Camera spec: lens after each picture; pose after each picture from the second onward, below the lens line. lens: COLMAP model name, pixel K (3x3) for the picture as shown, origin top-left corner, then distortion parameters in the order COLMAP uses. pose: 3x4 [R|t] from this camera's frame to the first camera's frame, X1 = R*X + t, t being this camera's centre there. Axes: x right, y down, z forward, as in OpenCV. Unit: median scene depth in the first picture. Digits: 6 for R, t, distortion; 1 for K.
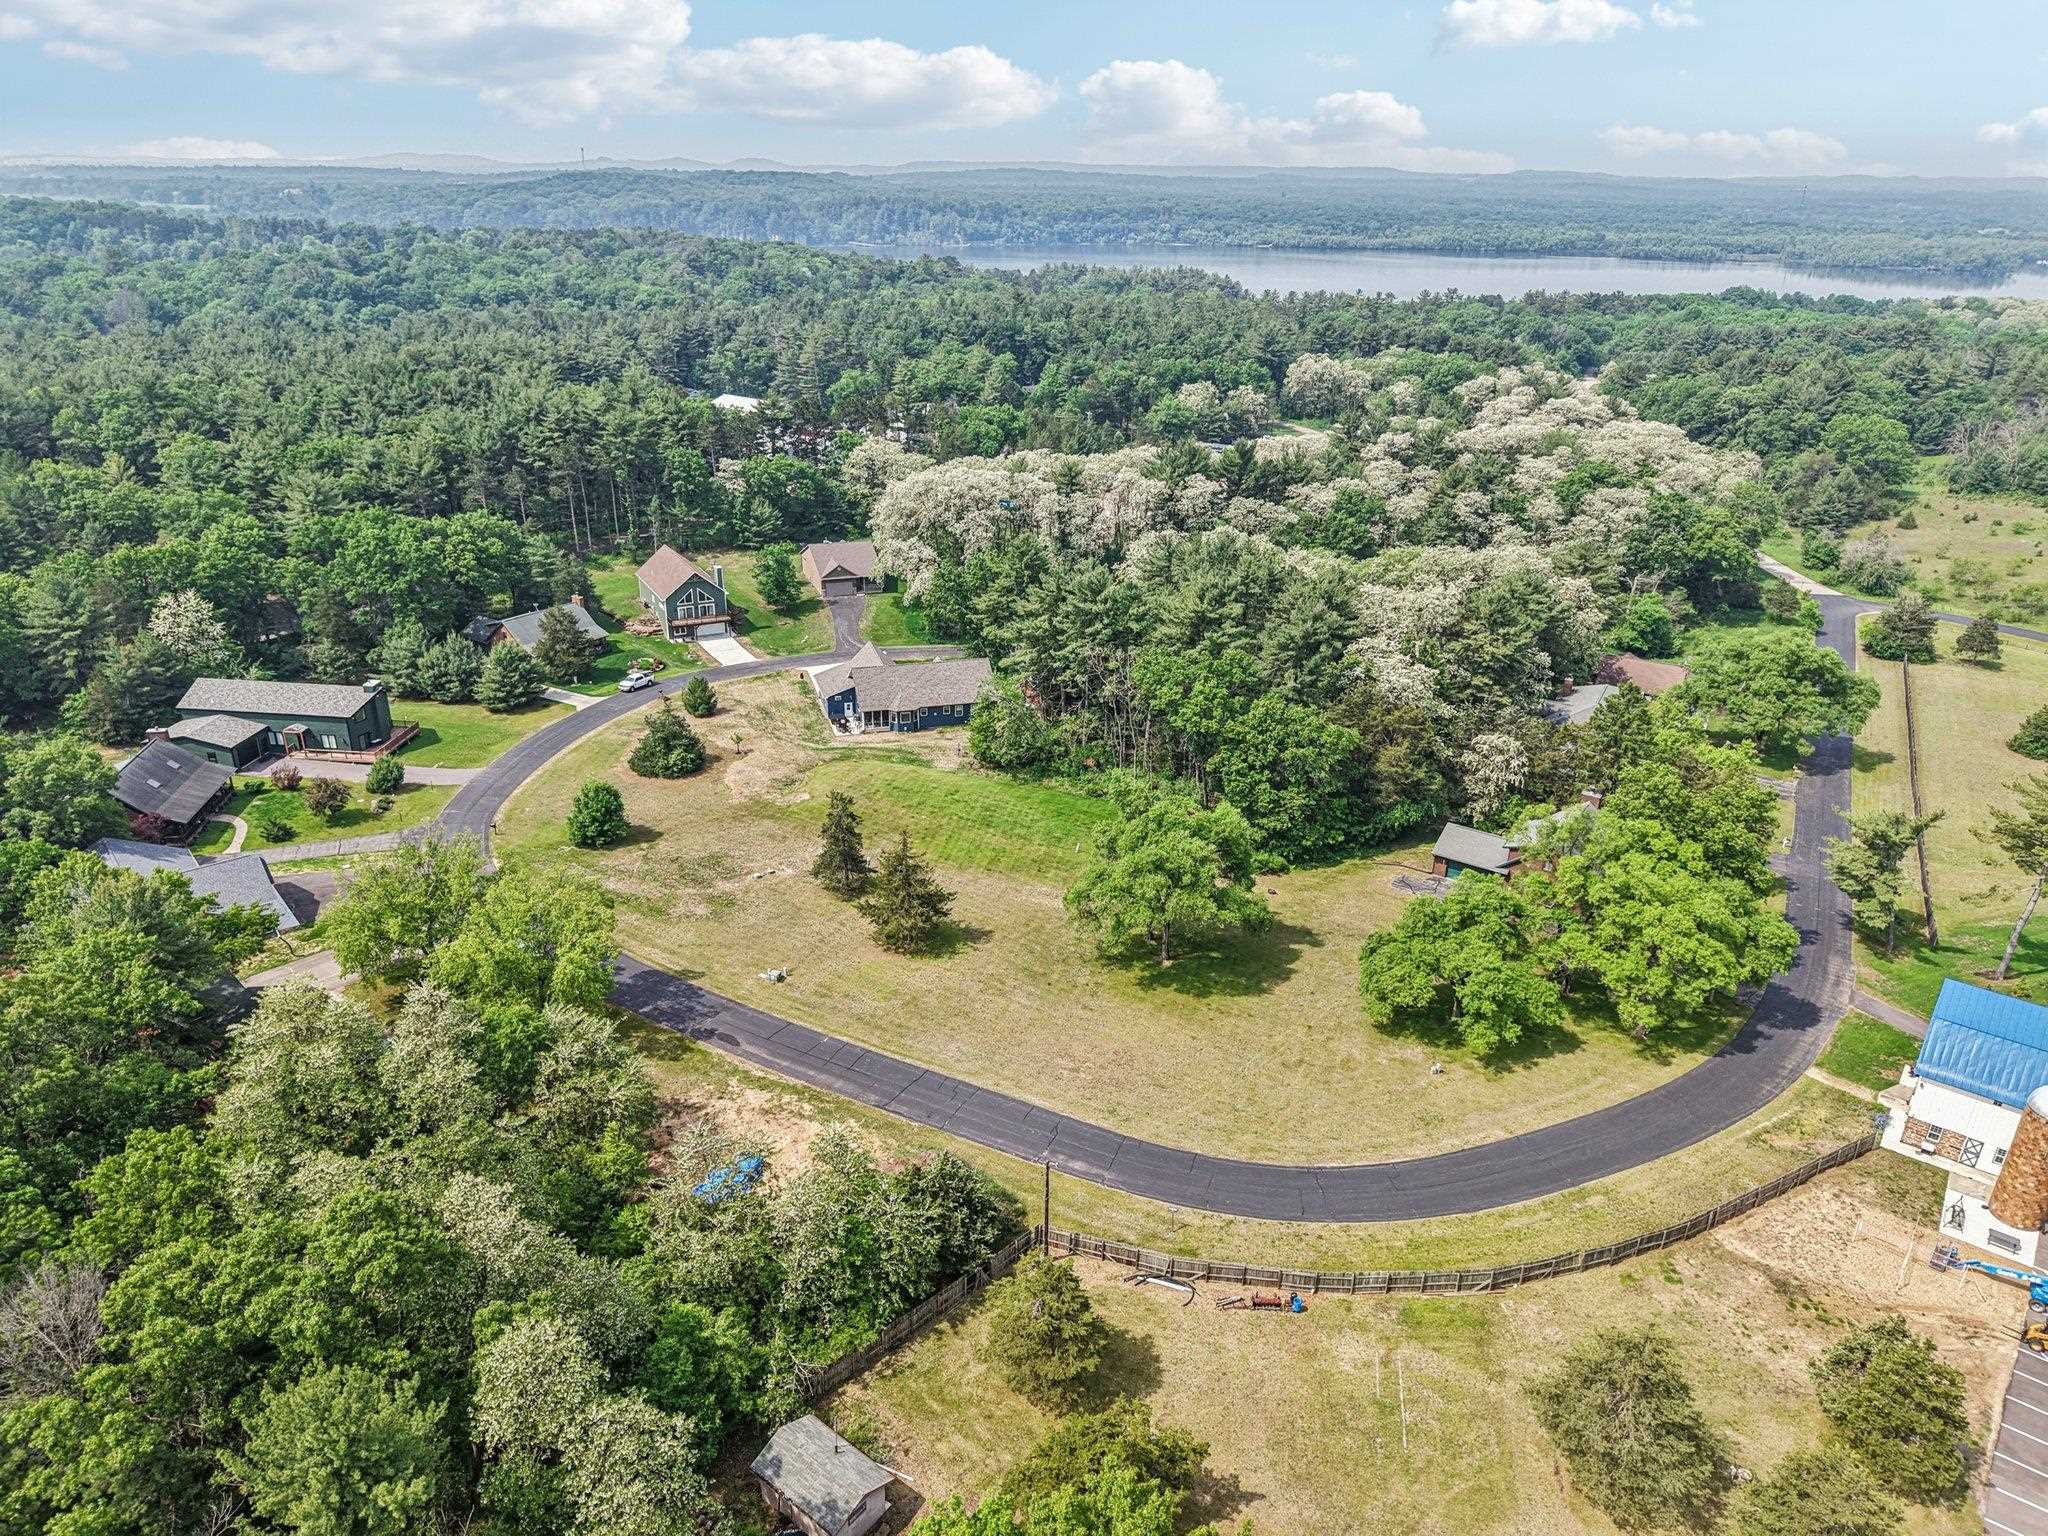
lens RADIAL K [[1381.6, 0, 1010.9], [0, 1381.6, 772.2], [0, 0, 1]] dist [0.006898, -0.003509]
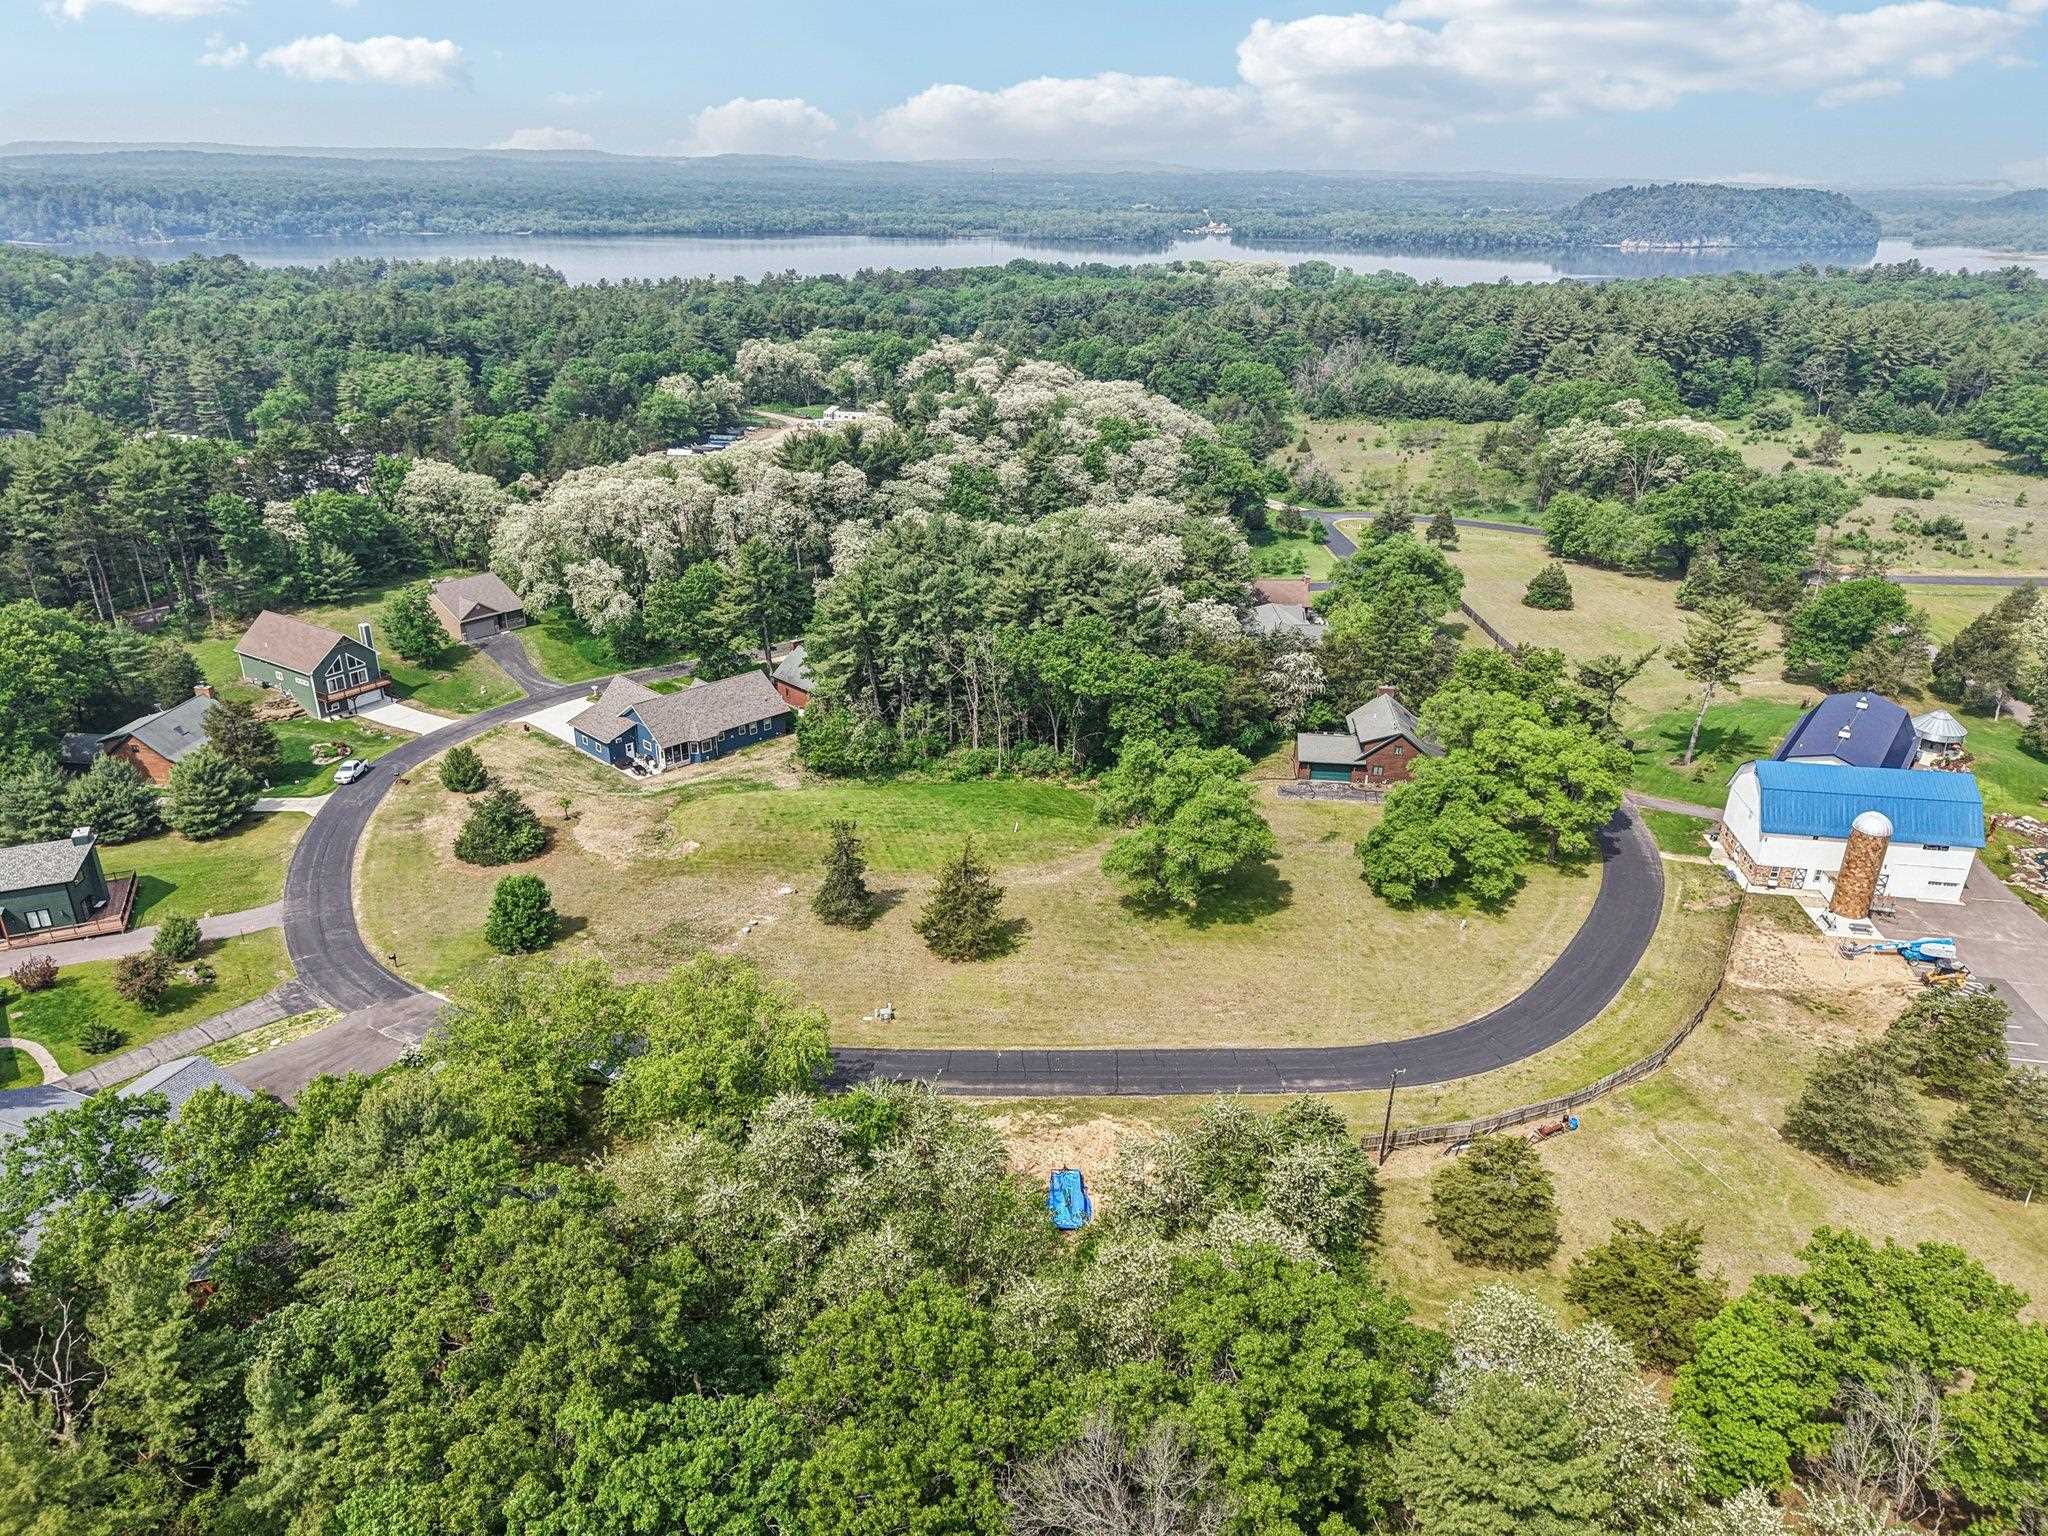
lens RADIAL K [[1381.2, 0, 1024.0], [0, 1381.2, 768.0], [0, 0, 1]] dist [-0.001507, -0.000139]
pose [[0.866179, -0.202106, 0.457041, -0.303768], [0.198176, 0.978501, 0.057117, -0.033825], [-0.458759, 0.041101, 0.887610, 0.065313]]
